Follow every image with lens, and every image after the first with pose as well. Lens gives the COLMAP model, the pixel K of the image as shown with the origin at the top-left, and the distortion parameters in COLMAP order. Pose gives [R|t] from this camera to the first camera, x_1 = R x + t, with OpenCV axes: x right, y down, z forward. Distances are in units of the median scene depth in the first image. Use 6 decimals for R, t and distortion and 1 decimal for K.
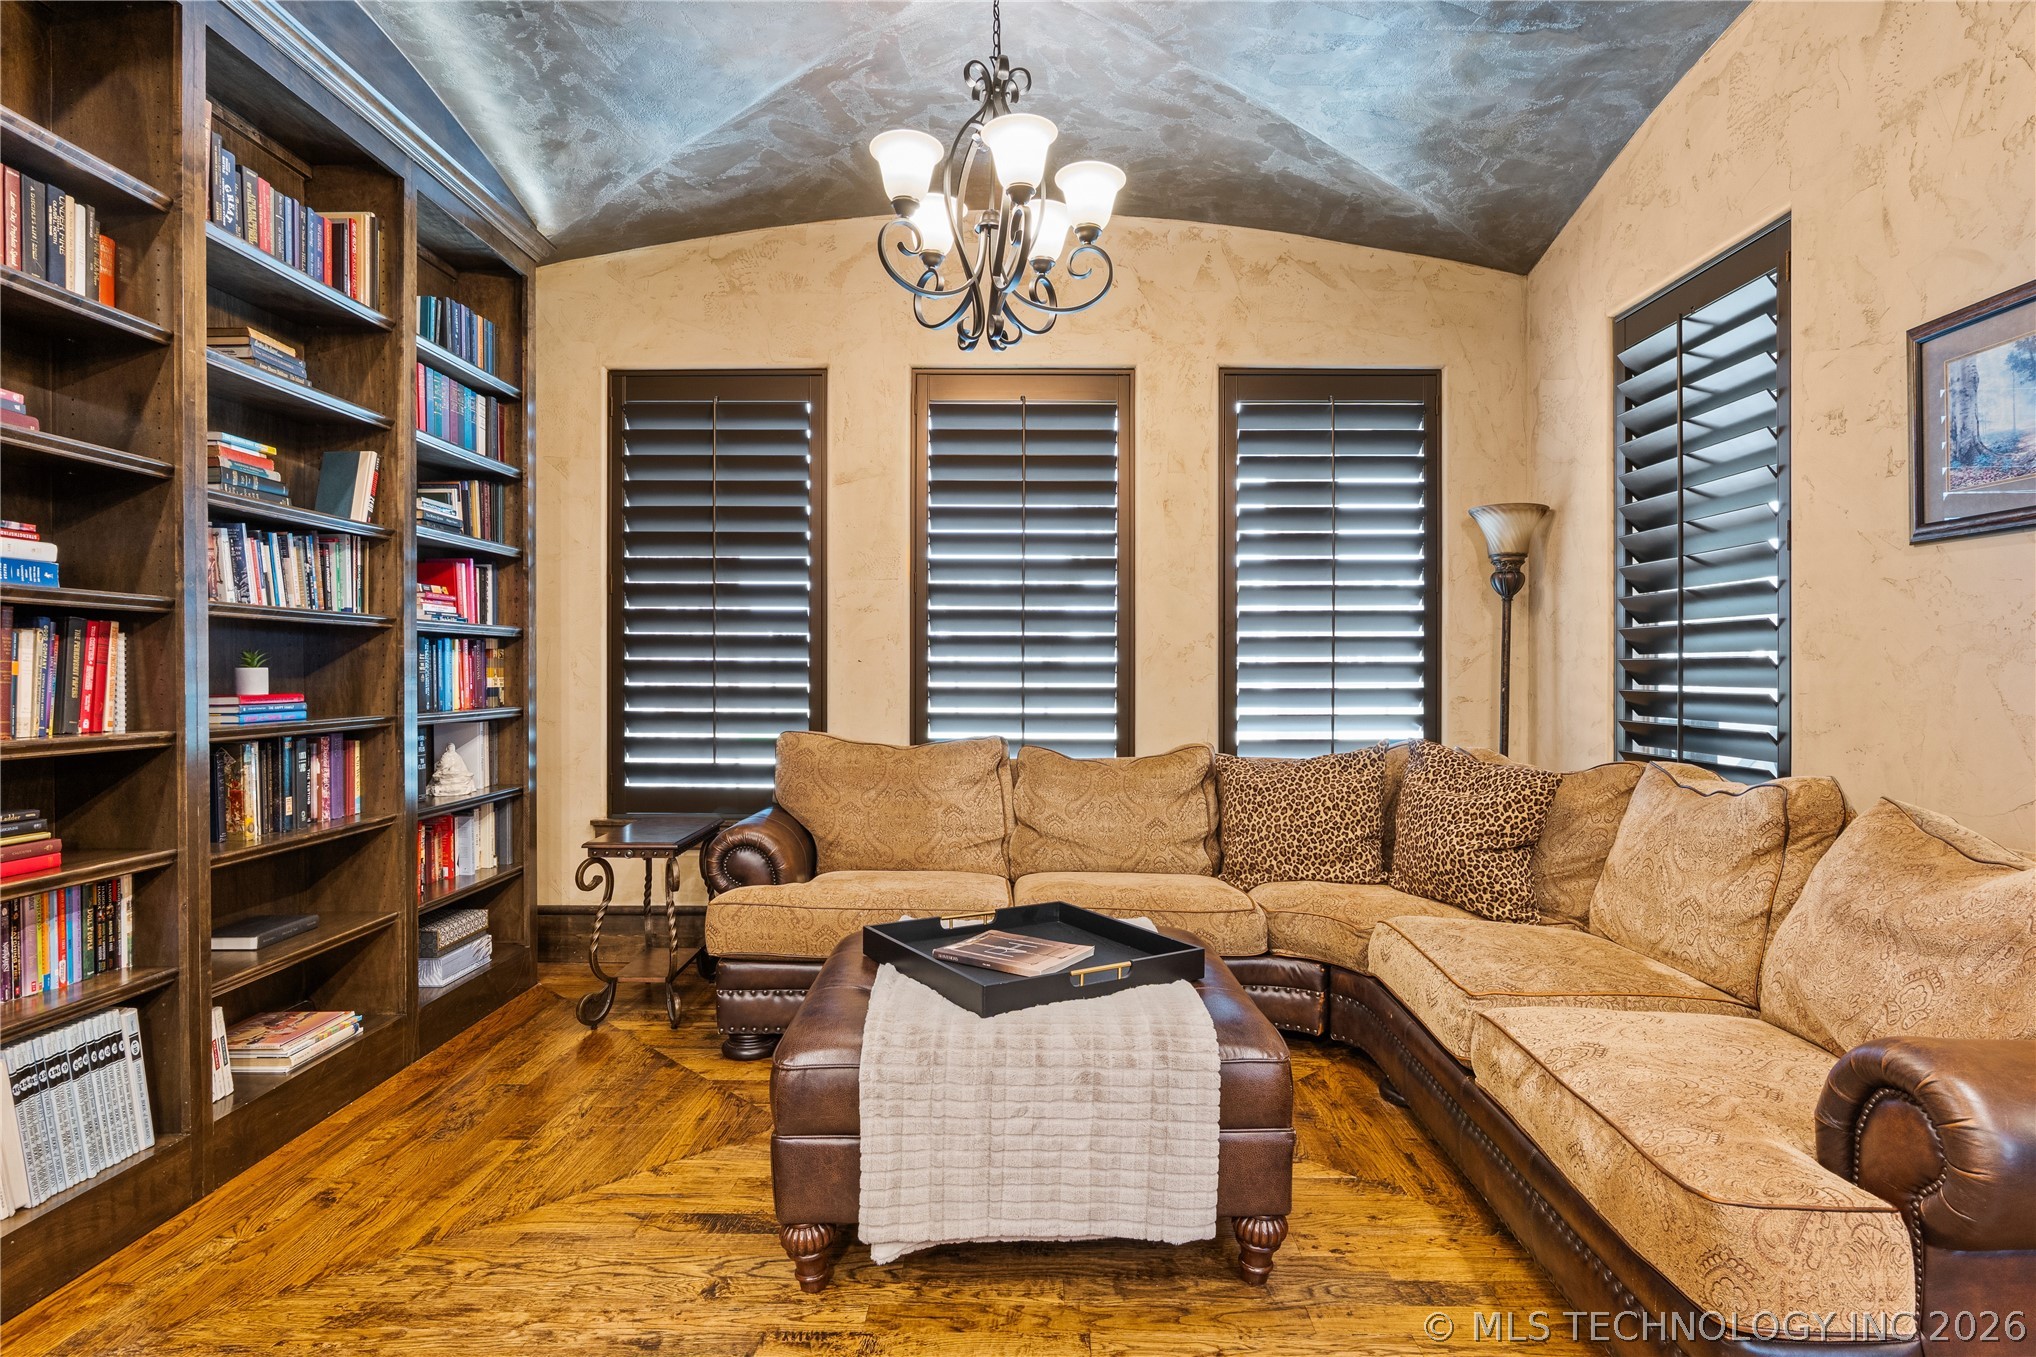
lens RADIAL K [[1087.3, 0, 1021.6], [0, 1087.3, 669.3], [0, 0, 1]] dist [-0.016344, 0.003924]
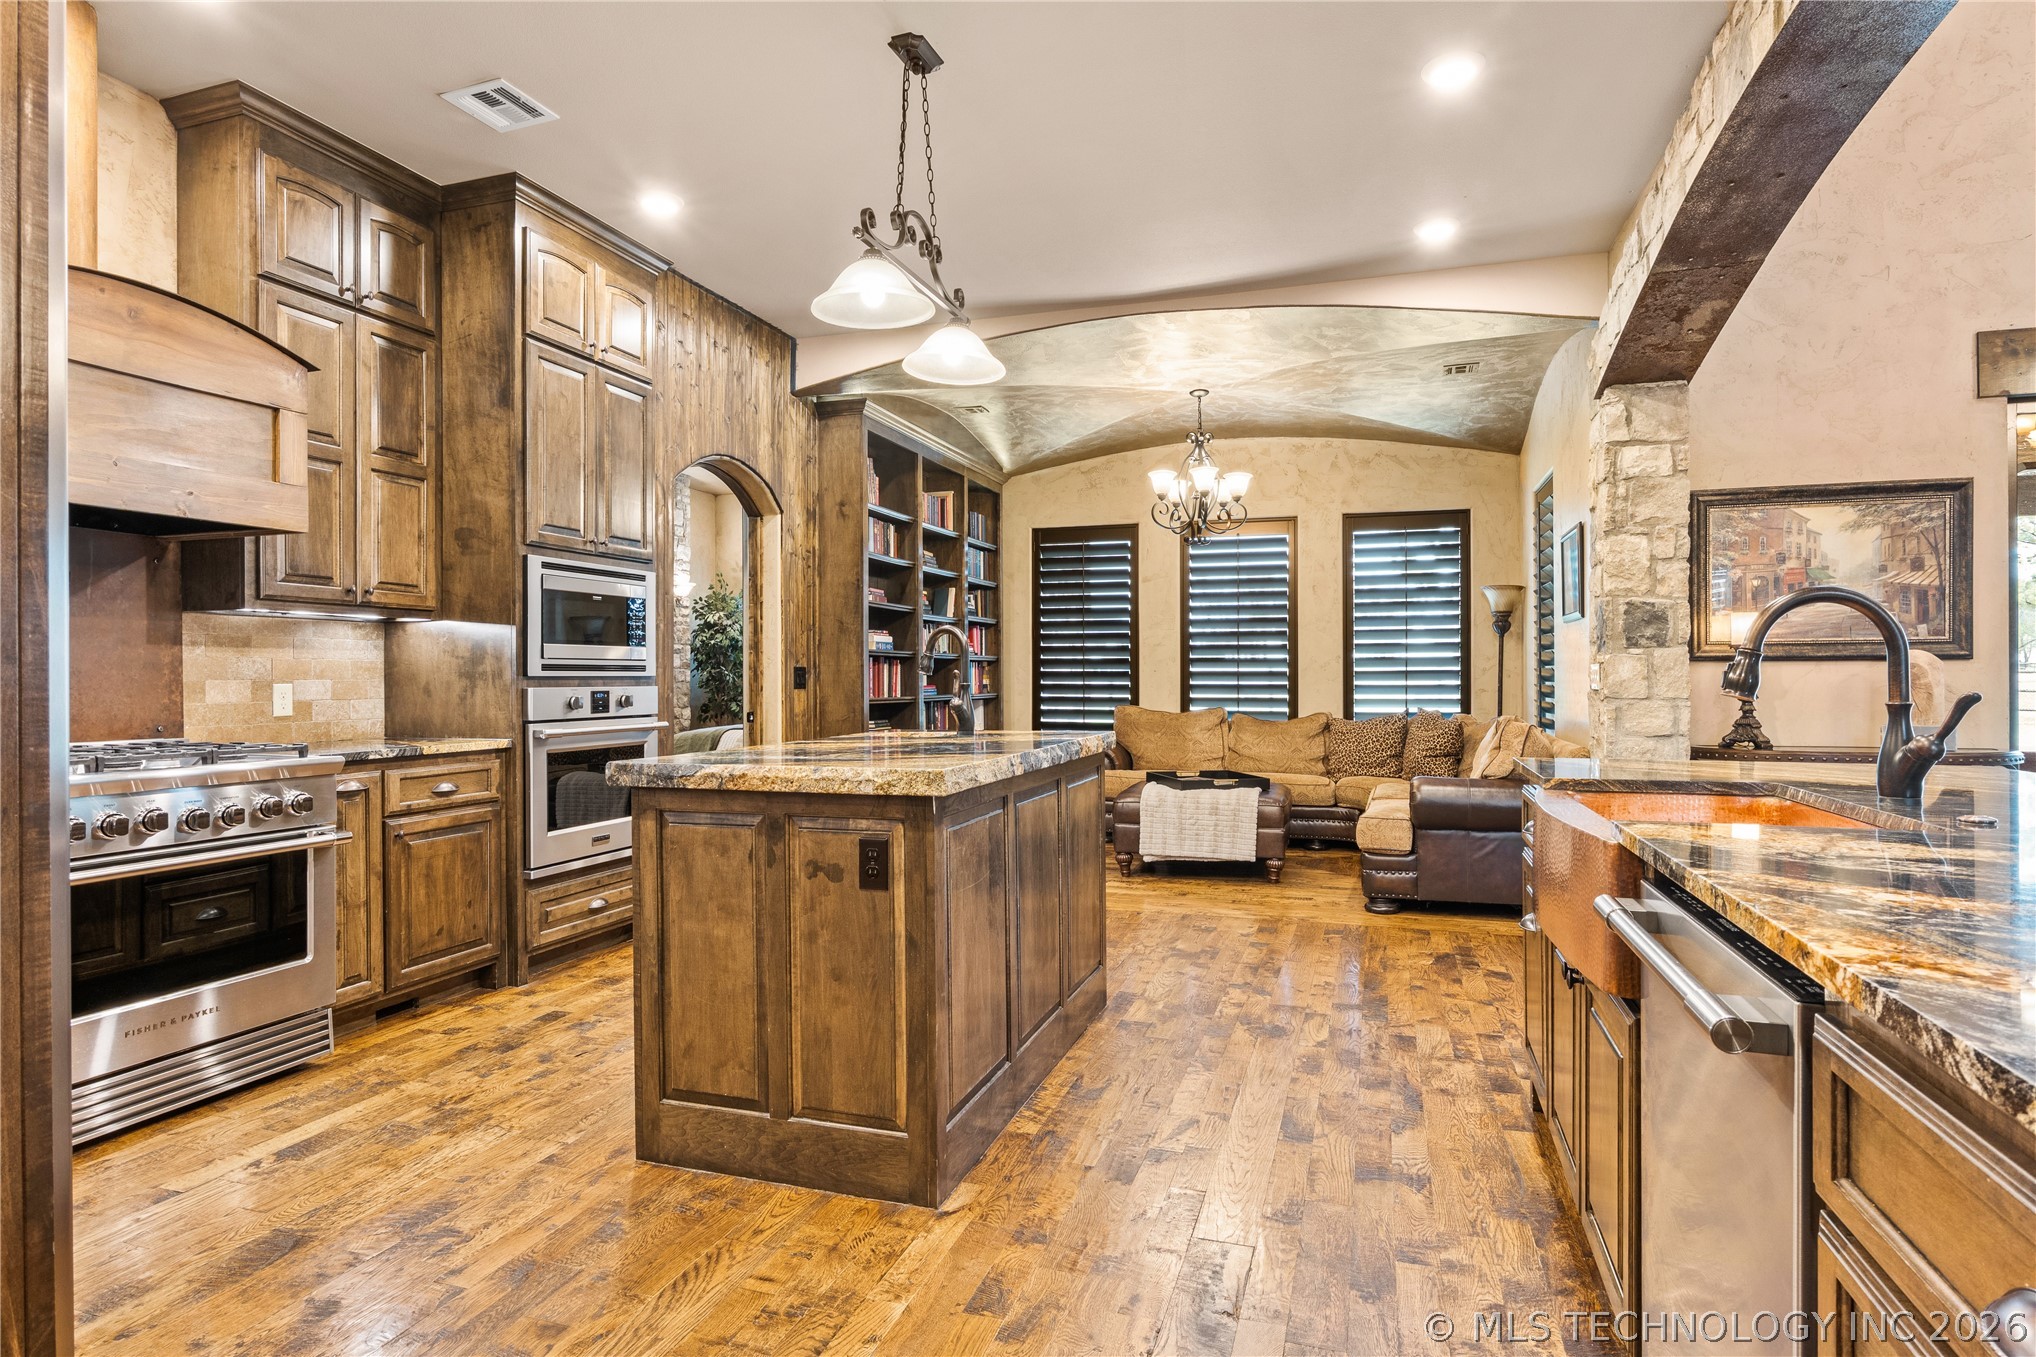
lens RADIAL K [[1087.3, 0, 1019.6], [0, 1087.3, 680.1], [0, 0, 1]] dist [-0.016344, 0.003924]
pose [[0.952118, -0.002560, -0.305720, 0.259987], [0.004040, 0.999983, 0.004209, -0.000300], [0.305704, -0.005243, 0.952112, -1.128892]]
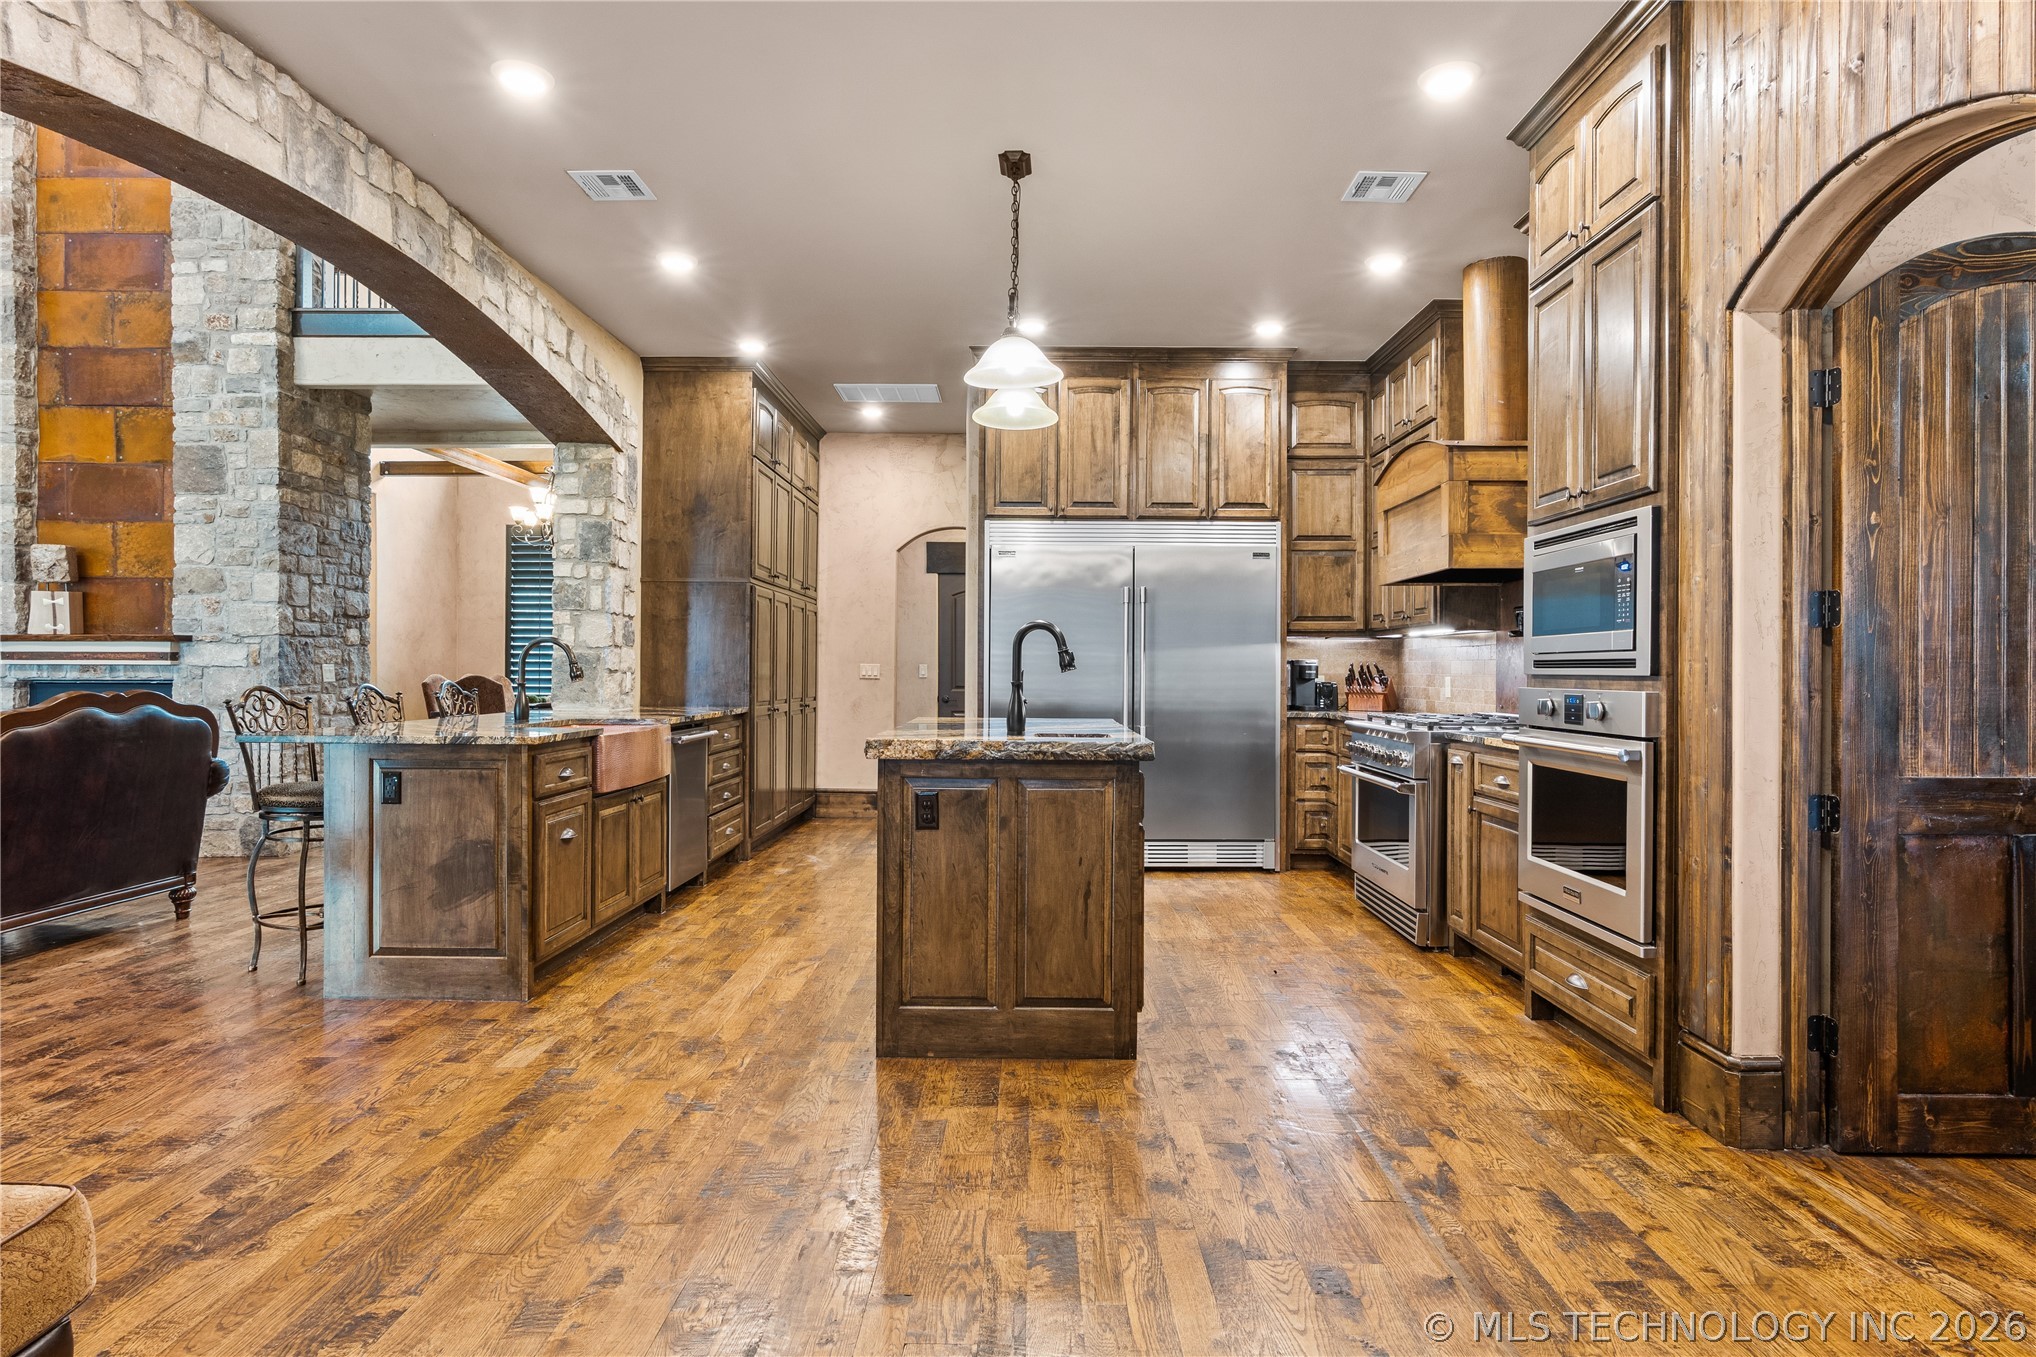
lens RADIAL K [[1087.3, 0, 1017.5], [0, 1087.3, 677.0], [0, 0, 1]] dist [-0.016344, 0.003924]
pose [[-0.999988, -0.004775, 0.001286, -0.097411], [-0.004768, 0.999974, 0.005439, -0.002246], [-0.001312, 0.005433, -0.999984, 0.784334]]
